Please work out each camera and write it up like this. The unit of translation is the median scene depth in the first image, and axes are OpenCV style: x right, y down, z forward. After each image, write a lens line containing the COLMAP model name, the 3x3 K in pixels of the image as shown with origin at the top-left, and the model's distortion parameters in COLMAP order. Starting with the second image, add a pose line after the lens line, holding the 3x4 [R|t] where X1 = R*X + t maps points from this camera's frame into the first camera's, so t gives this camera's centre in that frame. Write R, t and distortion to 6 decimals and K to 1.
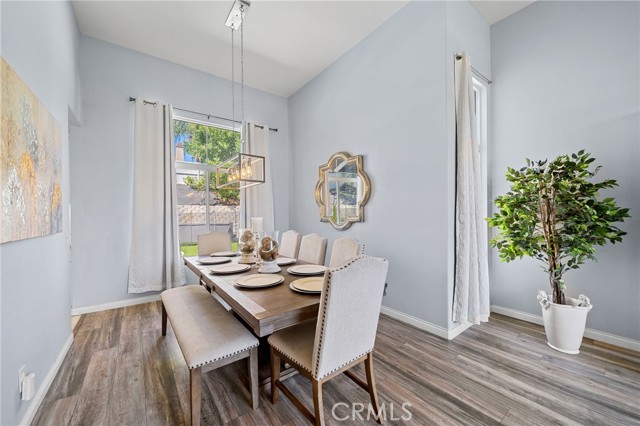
lens RADIAL K [[250.5, 0, 320.4], [0, 250.5, 215.9], [0, 0, 1]] dist [0.001958, -0.000173]
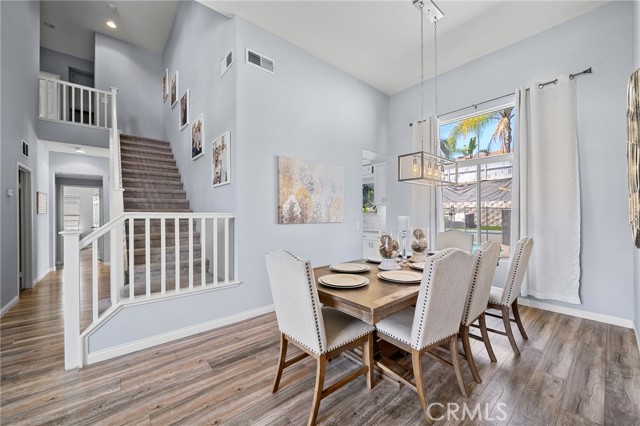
lens RADIAL K [[250.5, 0, 316.7], [0, 250.5, 210.6], [0, 0, 1]] dist [0.001958, -0.000173]
pose [[0.050434, -0.006867, -0.998704, 0.422052], [-0.001896, 0.999974, -0.006972, -0.010941], [0.998726, 0.002245, 0.050420, 0.375759]]
